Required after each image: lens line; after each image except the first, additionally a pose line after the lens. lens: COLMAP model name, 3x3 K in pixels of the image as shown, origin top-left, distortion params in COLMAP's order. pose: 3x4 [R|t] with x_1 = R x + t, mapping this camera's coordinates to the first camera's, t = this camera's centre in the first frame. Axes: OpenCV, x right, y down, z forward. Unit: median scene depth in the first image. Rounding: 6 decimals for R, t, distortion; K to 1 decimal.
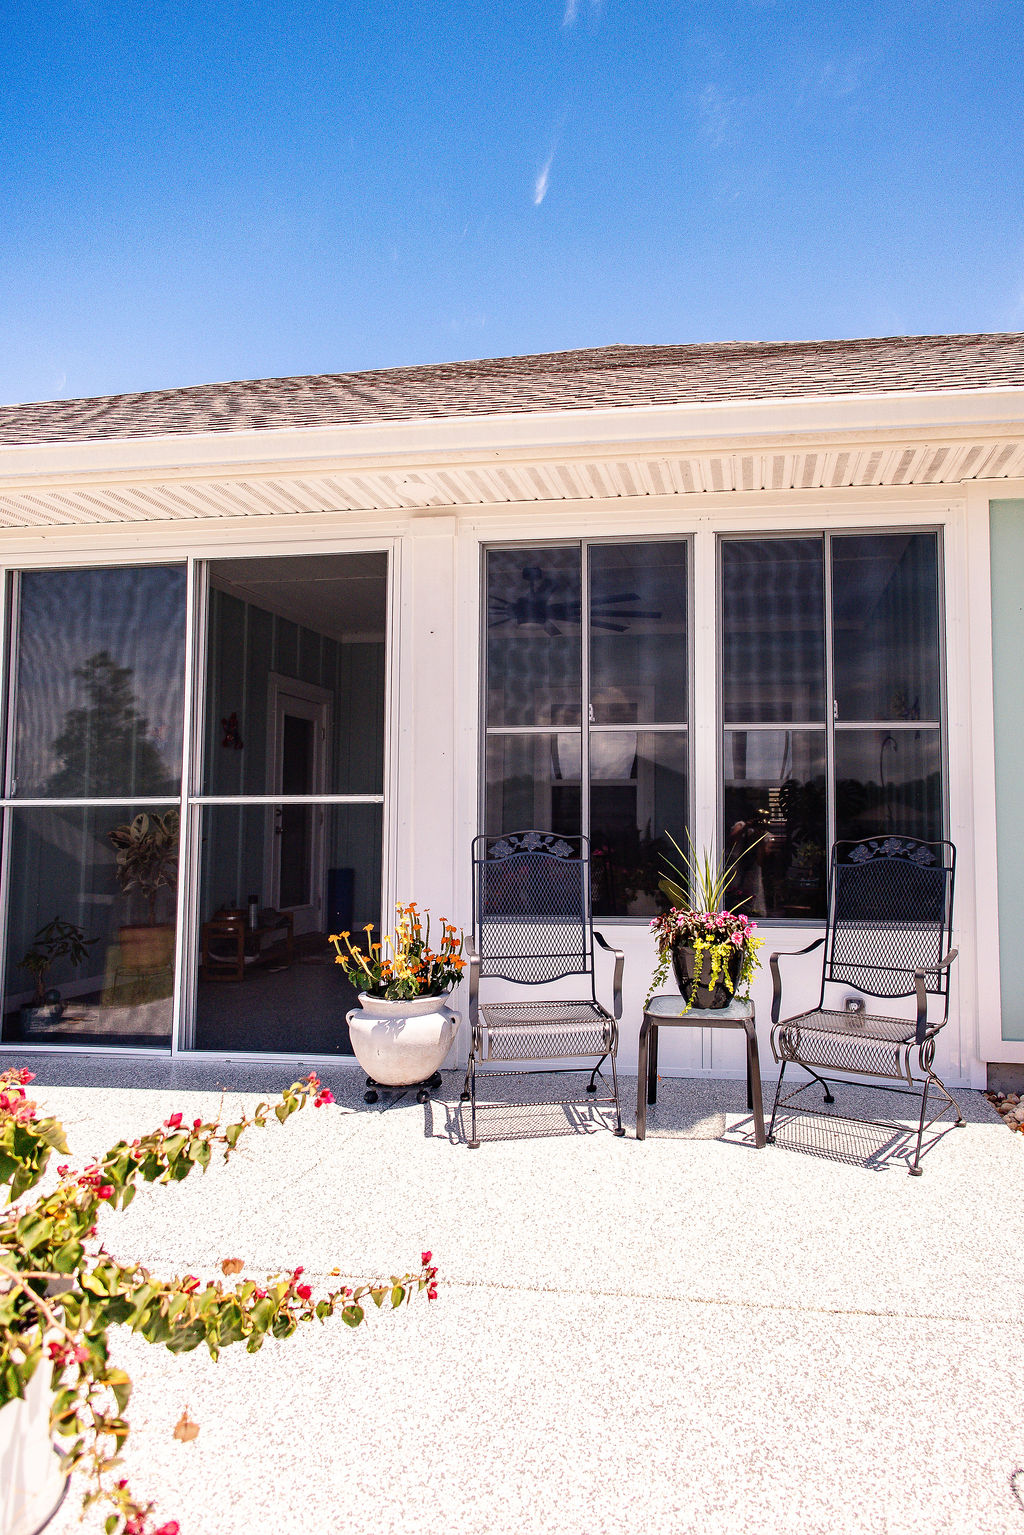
lens RADIAL K [[881.9, 0, 654.9], [0, 881.9, 762.7], [0, 0, 1]] dist [-0.009263, 0.009099]
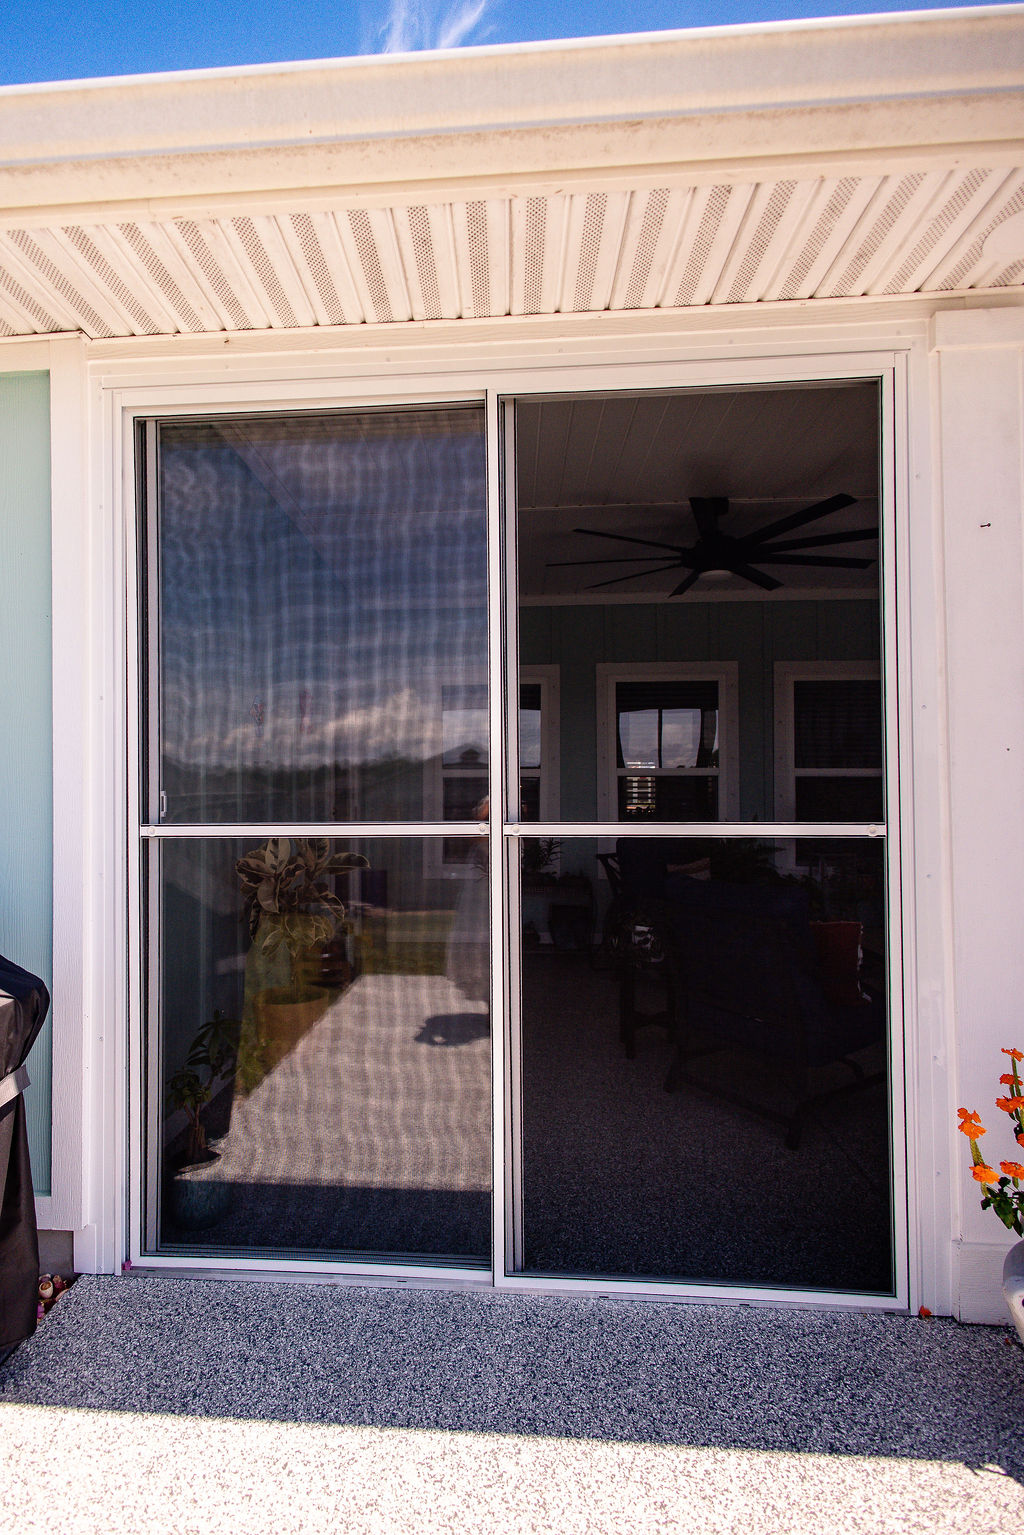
lens RADIAL K [[737.4, 0, 469.1], [0, 737.4, 779.3], [0, 0, 1]] dist [0.004355, -0.000997]
pose [[0.998994, 0.000974, 0.044842, -0.630074], [-0.003184, 0.998782, 0.049241, -0.013666], [-0.044739, -0.049334, 0.997780, 0.587180]]
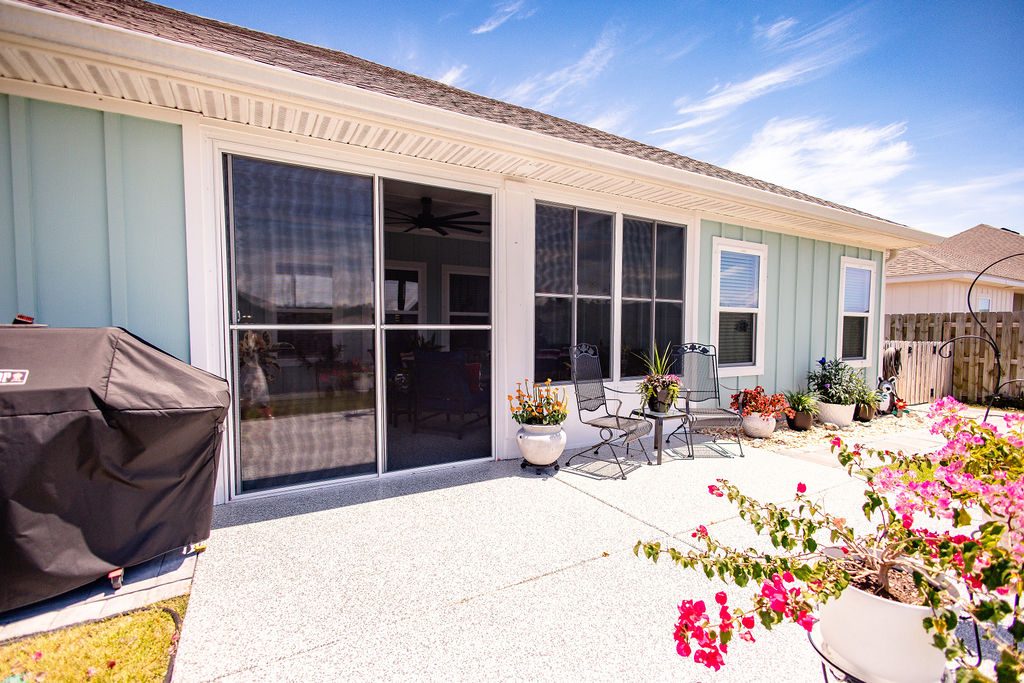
lens RADIAL K [[463.2, 0, 505.8], [0, 463.2, 342.6], [0, 0, 1]] dist [0.017600, -0.002845]
pose [[0.810281, -0.011938, 0.585920, -0.935672], [-0.044610, 0.995635, 0.081978, -0.010338], [-0.584342, -0.092563, 0.806212, 0.172007]]
